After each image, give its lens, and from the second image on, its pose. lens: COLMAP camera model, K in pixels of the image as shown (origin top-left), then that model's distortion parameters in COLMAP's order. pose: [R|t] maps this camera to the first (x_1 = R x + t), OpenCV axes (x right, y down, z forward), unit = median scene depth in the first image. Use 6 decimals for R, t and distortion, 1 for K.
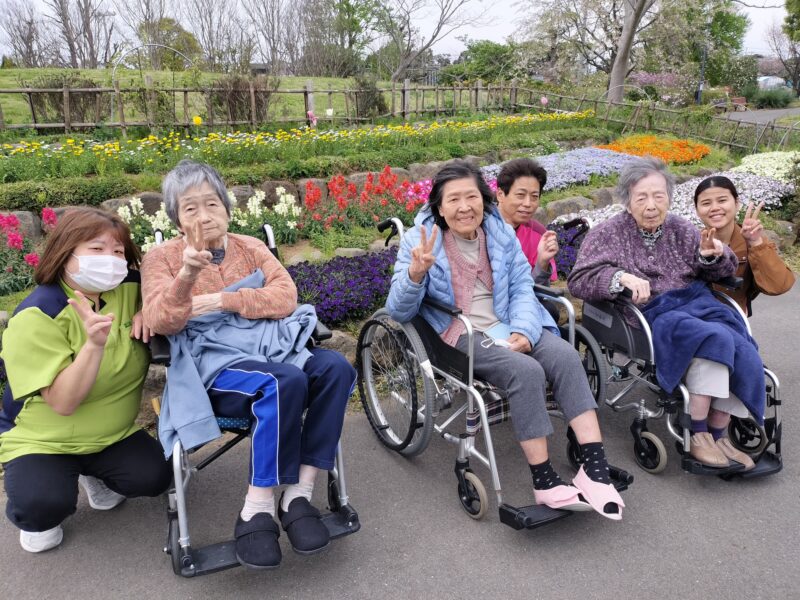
lens RADIAL K [[669.4, 0, 400.5], [0, 669.4, 291.2], [0, 0, 1]] dist [0.002361, -0.005855]
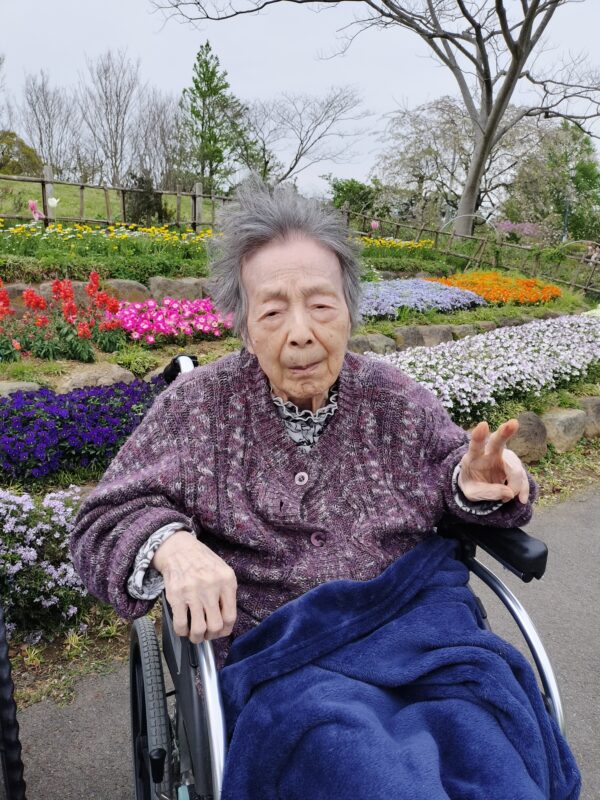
lens RADIAL K [[628.0, 0, 300.0], [0, 628.0, 400.0], [0, 0, 1]] dist [0.072941, -0.222402]
pose [[0.998256, 0.053243, 0.025511, 0.131930], [-0.052224, 0.997870, -0.039097, -0.028527], [-0.027538, 0.037697, 0.998910, 0.239669]]
